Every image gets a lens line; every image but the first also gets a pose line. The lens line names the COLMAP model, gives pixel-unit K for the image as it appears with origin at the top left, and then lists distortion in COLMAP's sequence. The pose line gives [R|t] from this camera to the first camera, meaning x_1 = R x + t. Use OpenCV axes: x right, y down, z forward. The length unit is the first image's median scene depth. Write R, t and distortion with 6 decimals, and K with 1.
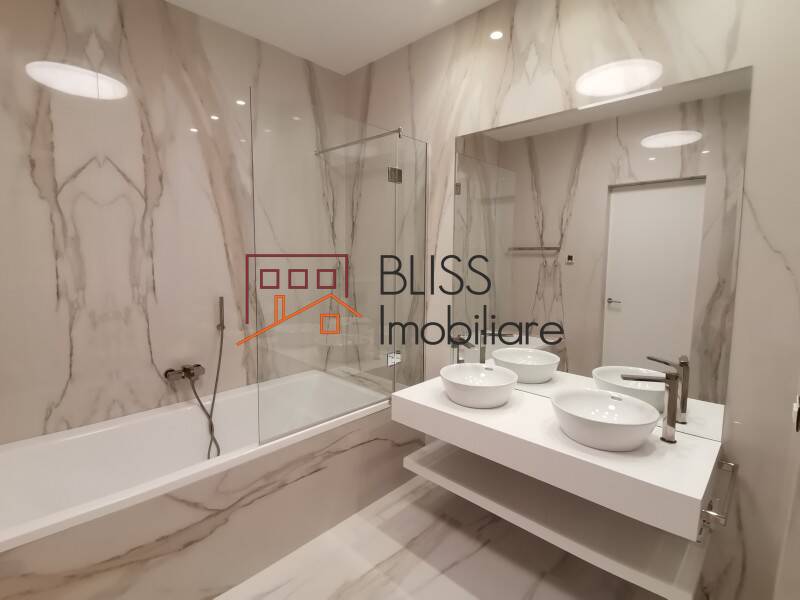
lens RADIAL K [[405.1, 0, 400.4], [0, 405.1, 298.2], [0, 0, 1]] dist [0.027783, 0.000304]
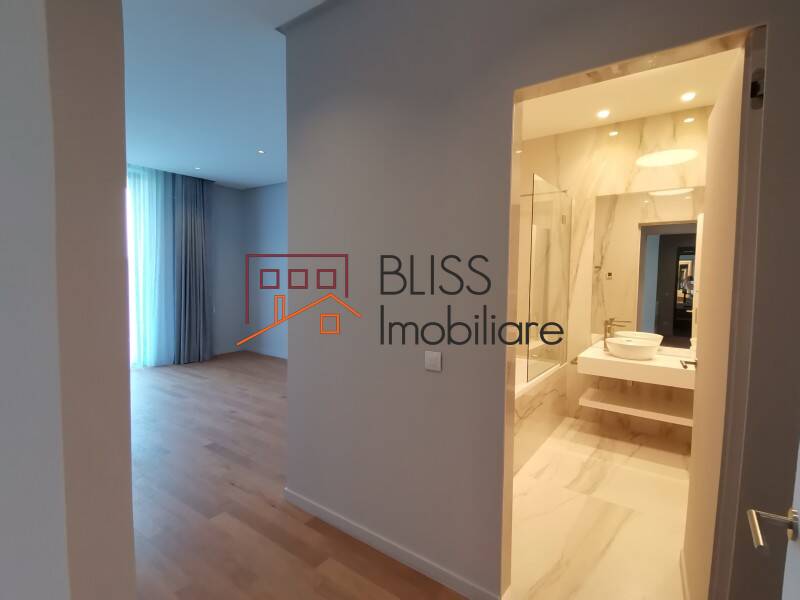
lens RADIAL K [[405.1, 0, 397.8], [0, 405.1, 297.7], [0, 0, 1]] dist [0.027783, 0.000304]
pose [[0.991456, 0.003095, 0.130408, -0.836431], [0.002467, 0.999095, -0.042464, 0.062793], [-0.130421, 0.042423, 0.990551, -0.454560]]
